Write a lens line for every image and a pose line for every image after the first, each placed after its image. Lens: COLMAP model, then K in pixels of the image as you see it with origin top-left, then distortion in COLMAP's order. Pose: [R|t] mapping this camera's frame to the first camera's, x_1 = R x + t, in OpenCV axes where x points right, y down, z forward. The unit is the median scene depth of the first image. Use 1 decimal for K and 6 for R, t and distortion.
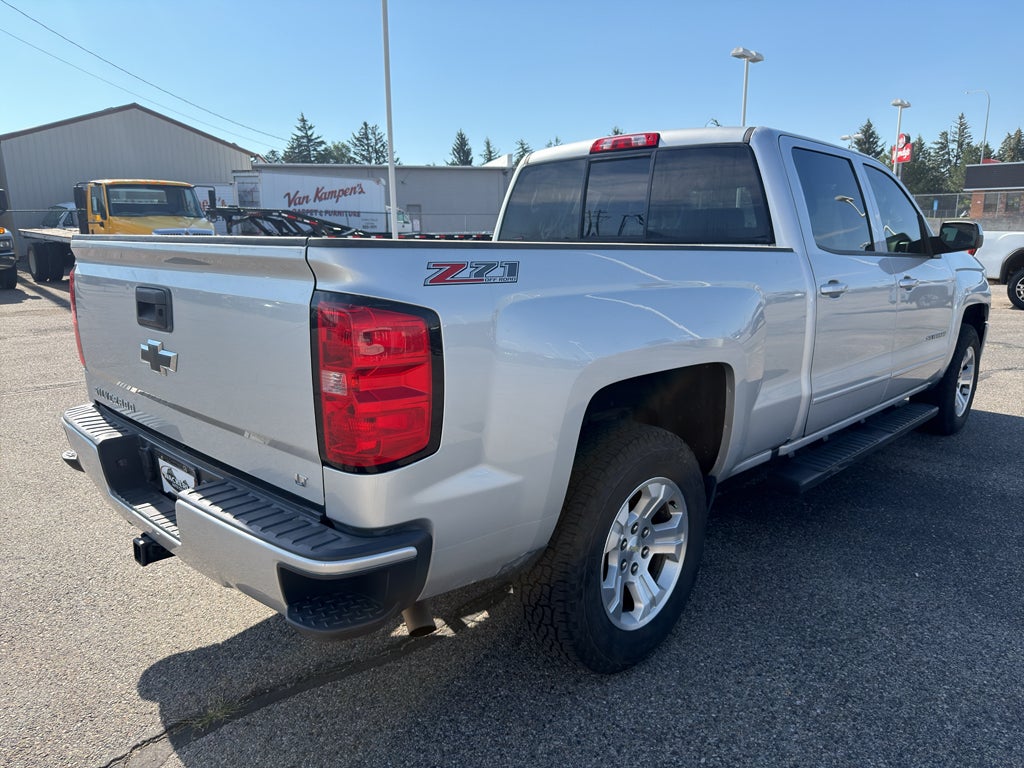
lens RADIAL K [[725.2, 0, 517.2], [0, 725.2, 391.5], [0, 0, 1]] dist [0.029885, -0.050955]
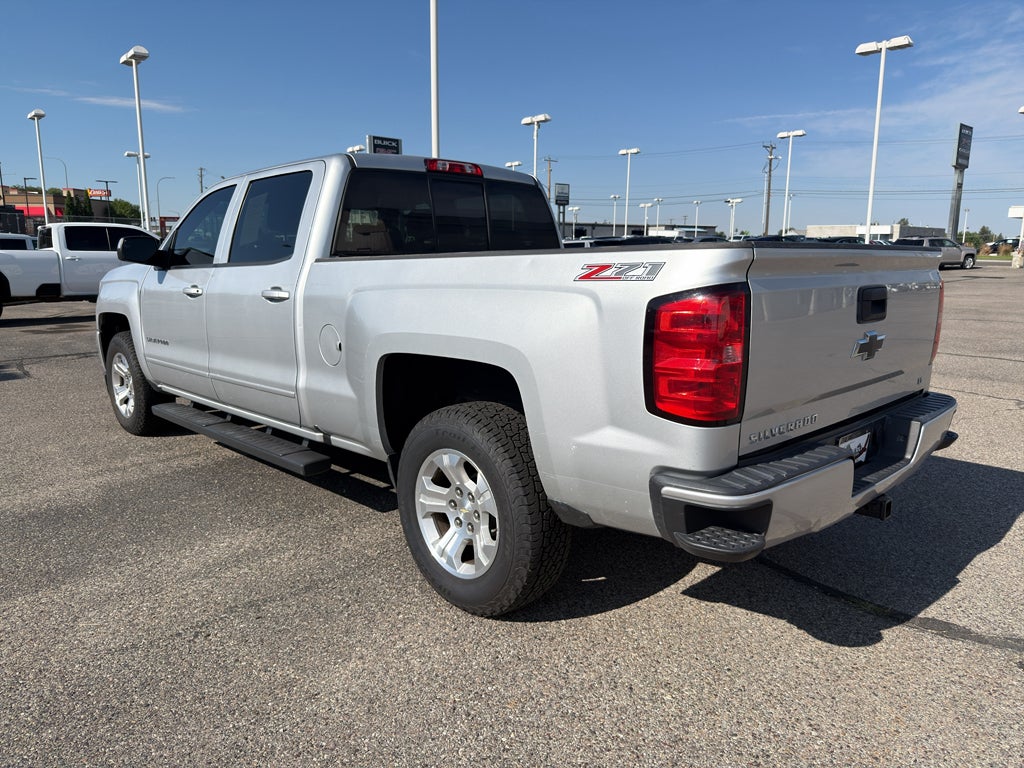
lens RADIAL K [[725.2, 0, 517.2], [0, 725.2, 391.5], [0, 0, 1]] dist [0.029885, -0.050955]
pose [[0.046922, -0.185813, 0.981464, -0.126807], [0.211724, 0.962072, 0.172020, -0.022488], [-0.976202, 0.199728, 0.084483, 0.109224]]
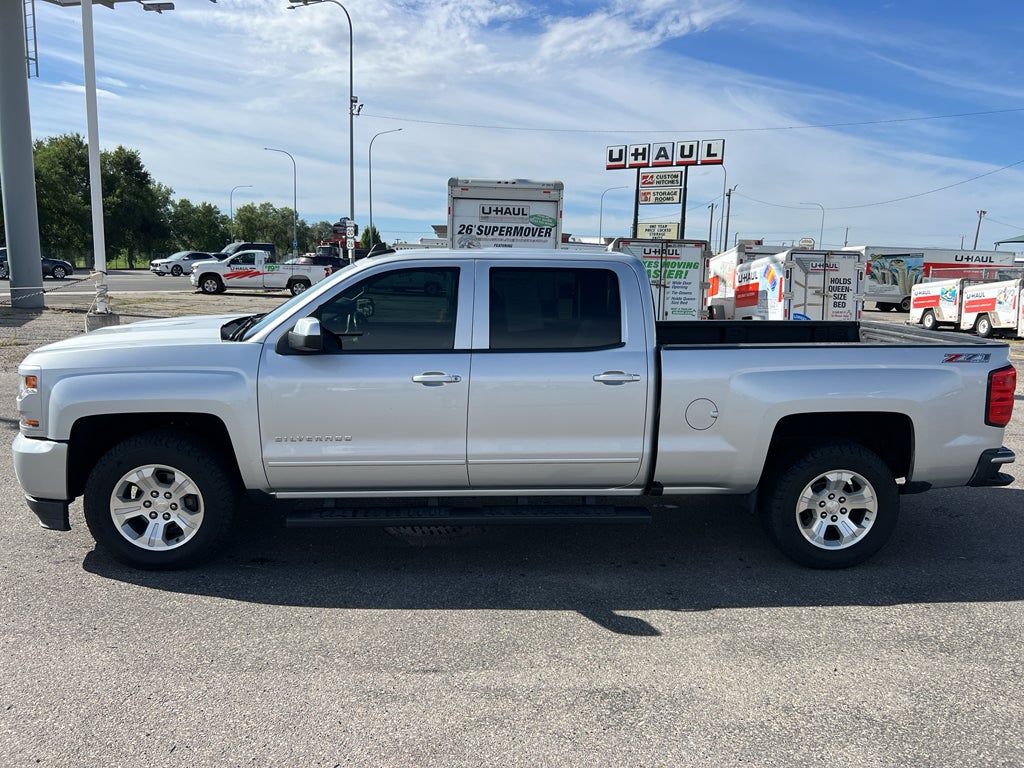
lens RADIAL K [[764.2, 0, 493.5], [0, 764.2, 382.4], [0, 0, 1]] dist [0.069378, -0.069947]
pose [[-0.744670, -0.130581, 0.654534, -0.084718], [0.110606, 0.942971, 0.313962, -0.076160], [-0.658204, 0.306194, -0.687759, 0.280605]]
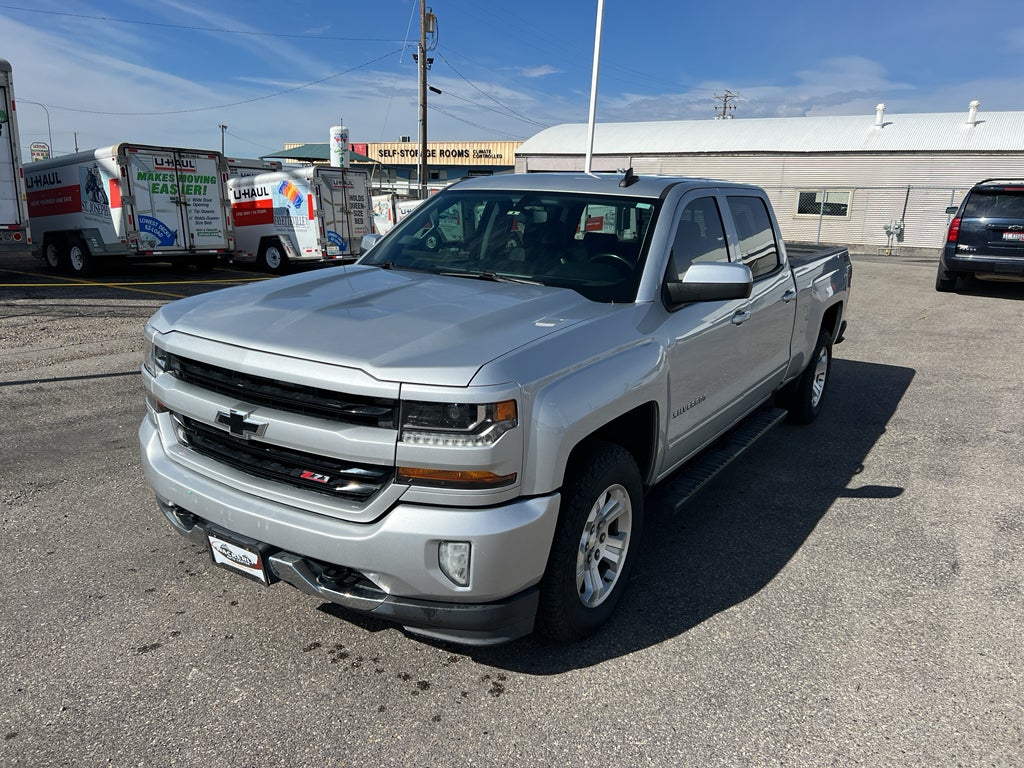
lens RADIAL K [[779.1, 0, 515.7], [0, 779.1, 381.4], [0, 0, 1]] dist [0.015475, -0.012103]
pose [[-0.978730, 0.003872, -0.205117, 0.096805], [-0.085677, 0.900743, 0.425818, -0.079118], [0.186406, 0.434334, -0.881253, 0.311794]]
